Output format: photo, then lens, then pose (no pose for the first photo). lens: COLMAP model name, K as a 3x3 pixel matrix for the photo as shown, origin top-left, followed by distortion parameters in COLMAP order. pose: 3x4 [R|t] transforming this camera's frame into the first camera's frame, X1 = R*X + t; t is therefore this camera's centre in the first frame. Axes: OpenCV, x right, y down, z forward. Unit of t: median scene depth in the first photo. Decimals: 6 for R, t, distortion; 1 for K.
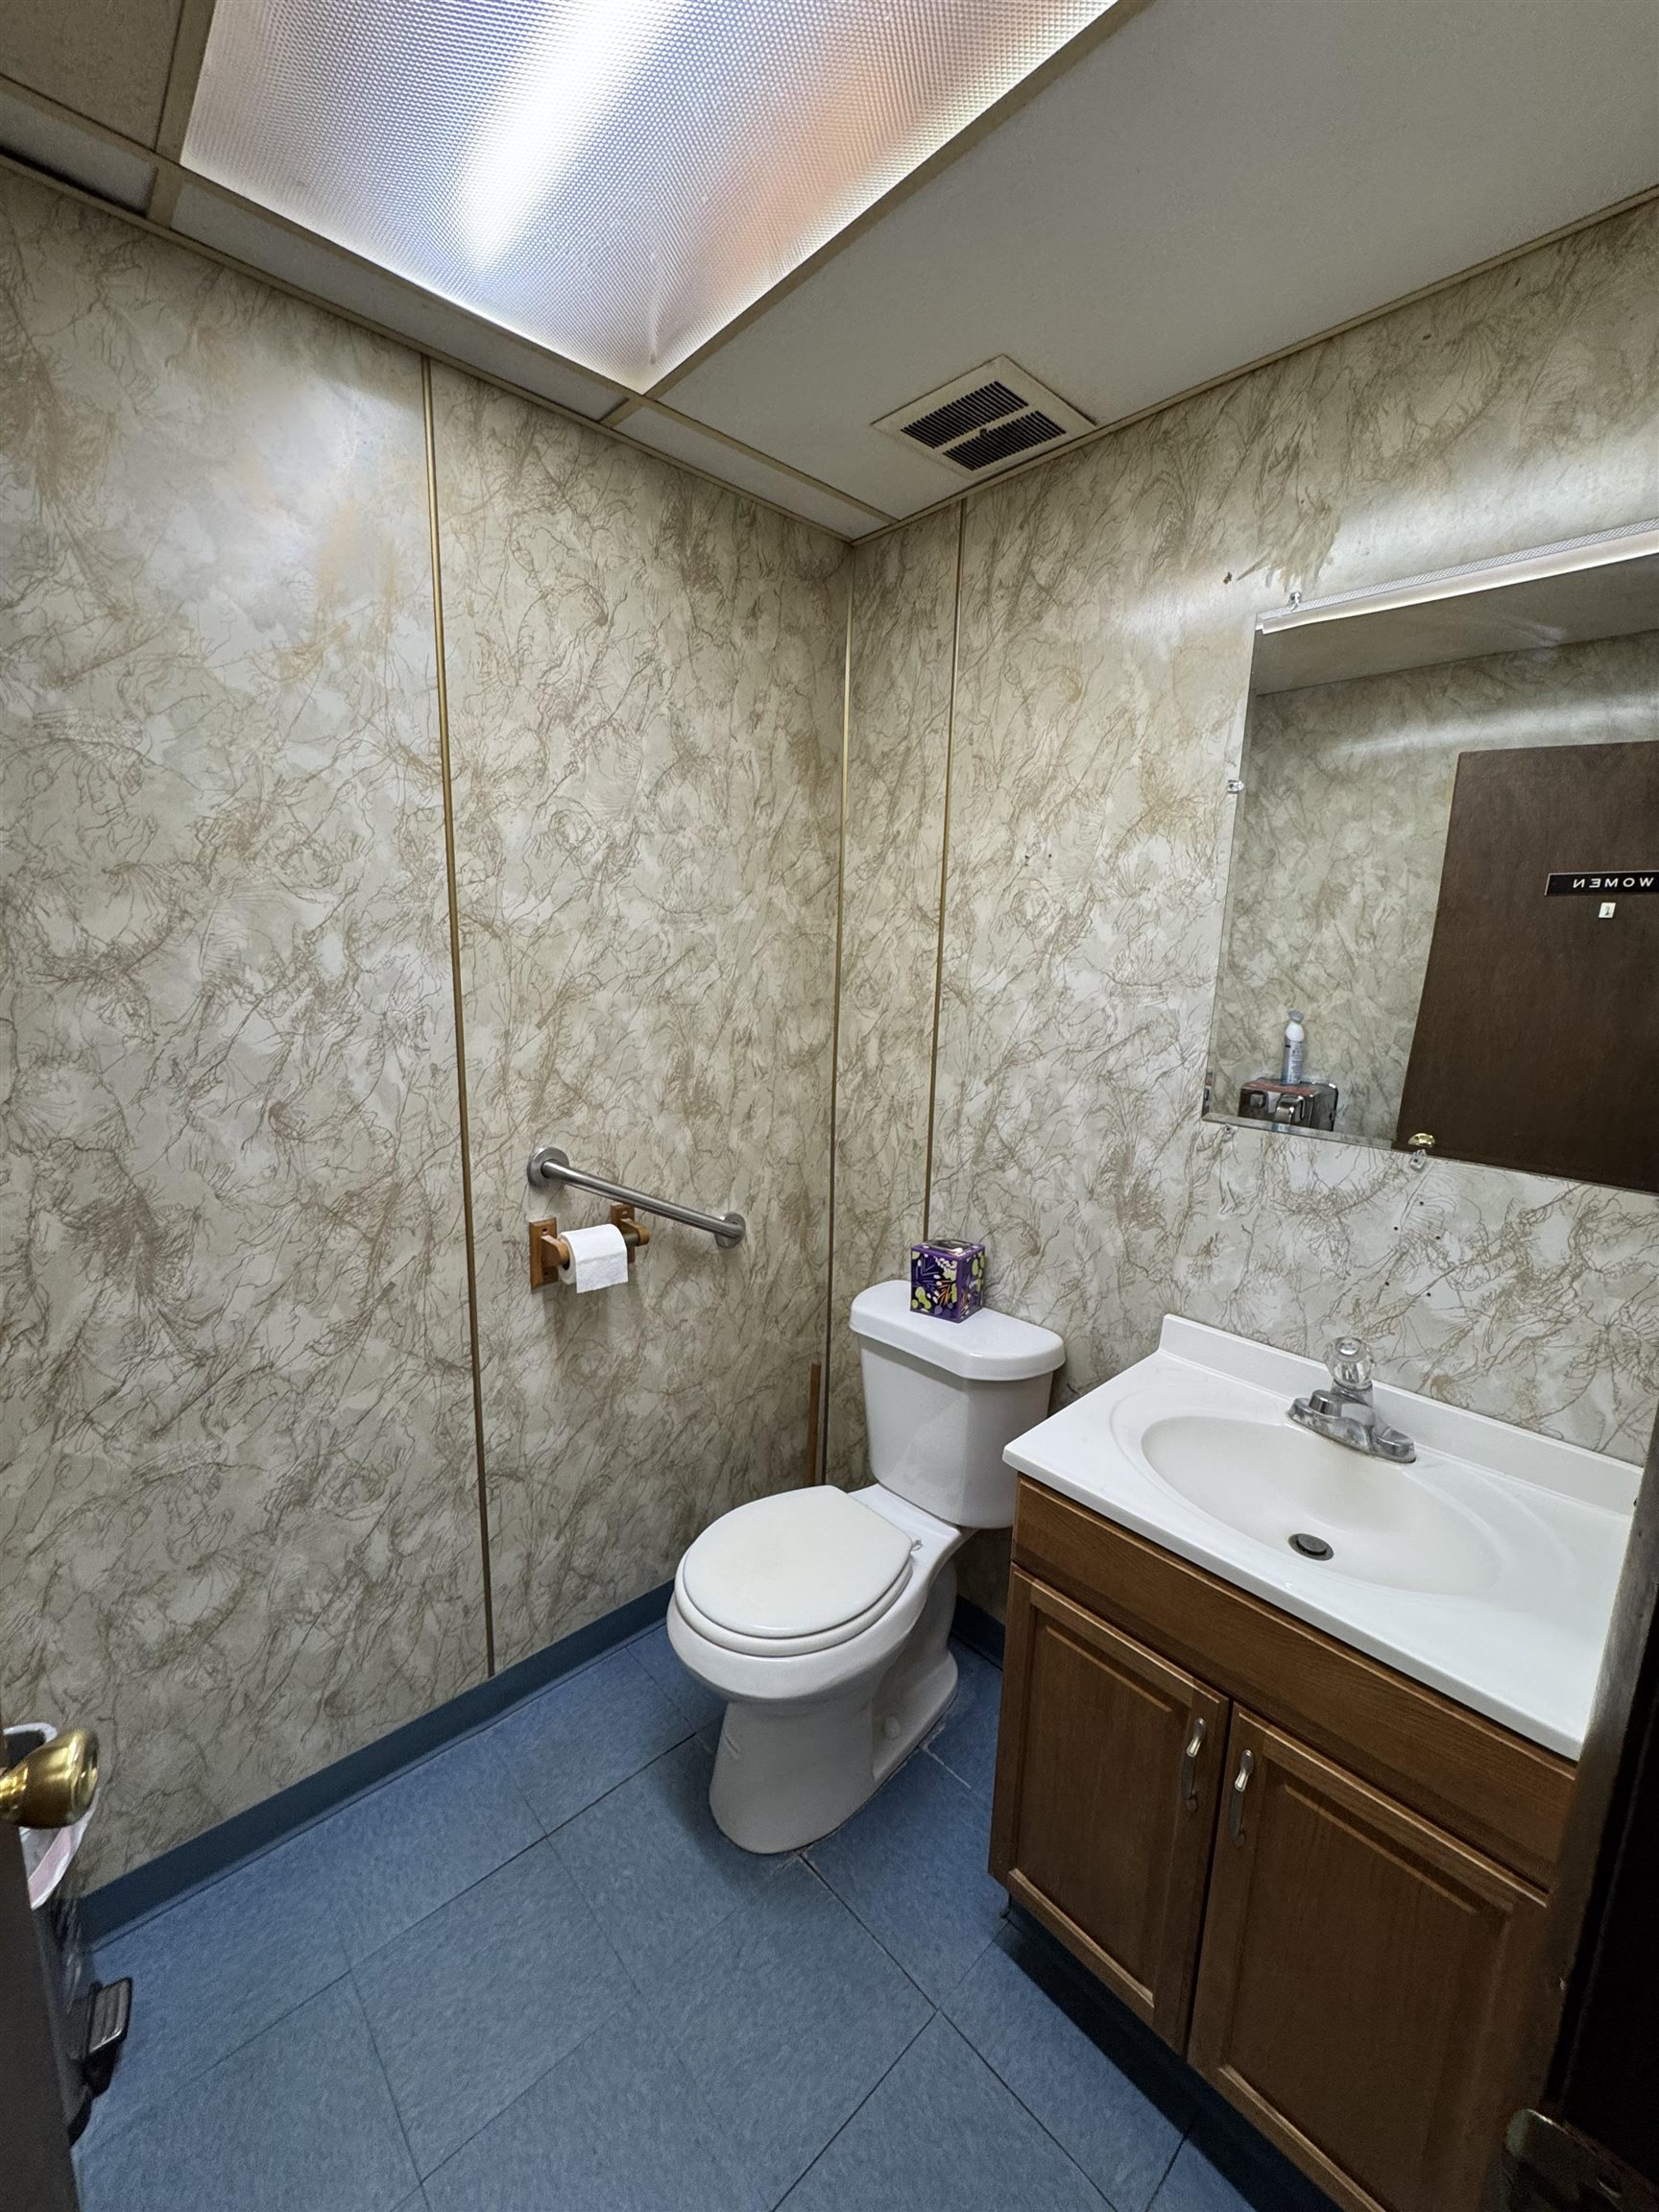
lens RADIAL K [[890.3, 0, 828.6], [0, 890.3, 1104.7], [0, 0, 1]] dist [-0.004205, 0.000818]
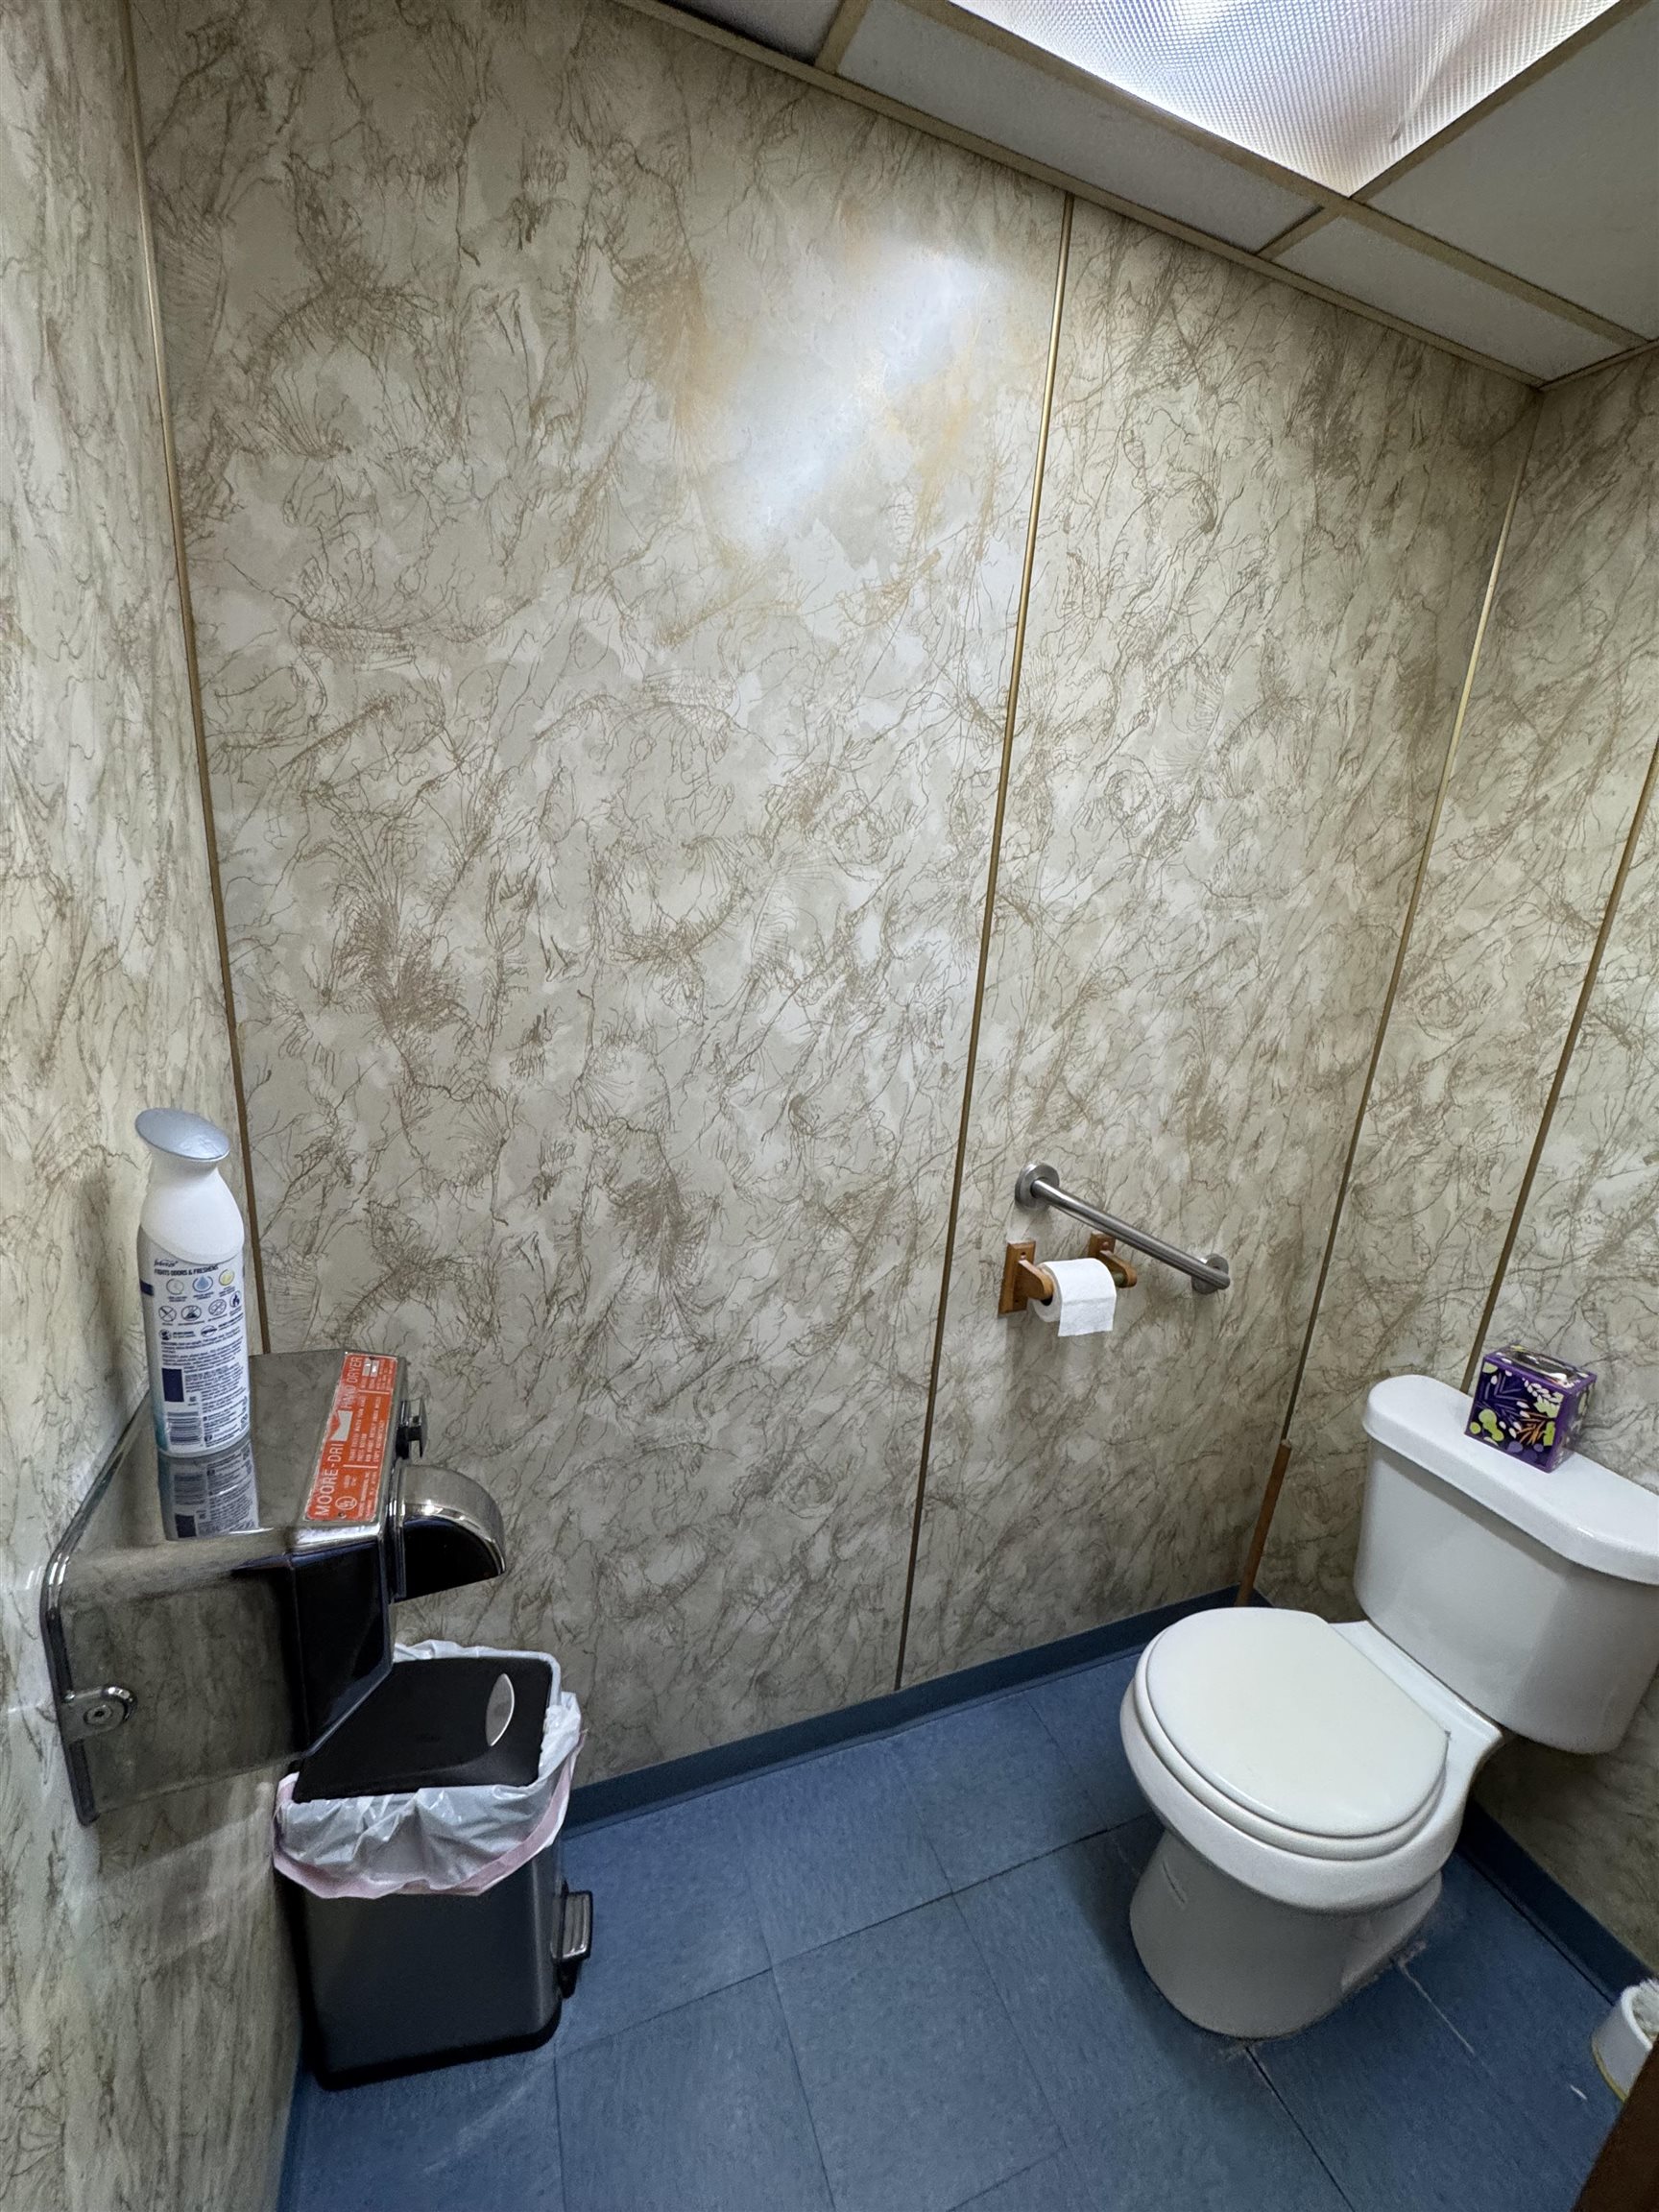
lens RADIAL K [[890.3, 0, 825.6], [0, 890.3, 1107.4], [0, 0, 1]] dist [-0.004205, 0.000818]
pose [[0.929491, 0.137392, -0.342301, -0.234875], [-0.111744, 0.989314, 0.093658, -0.069451], [0.351511, -0.048804, 0.934911, 0.116882]]
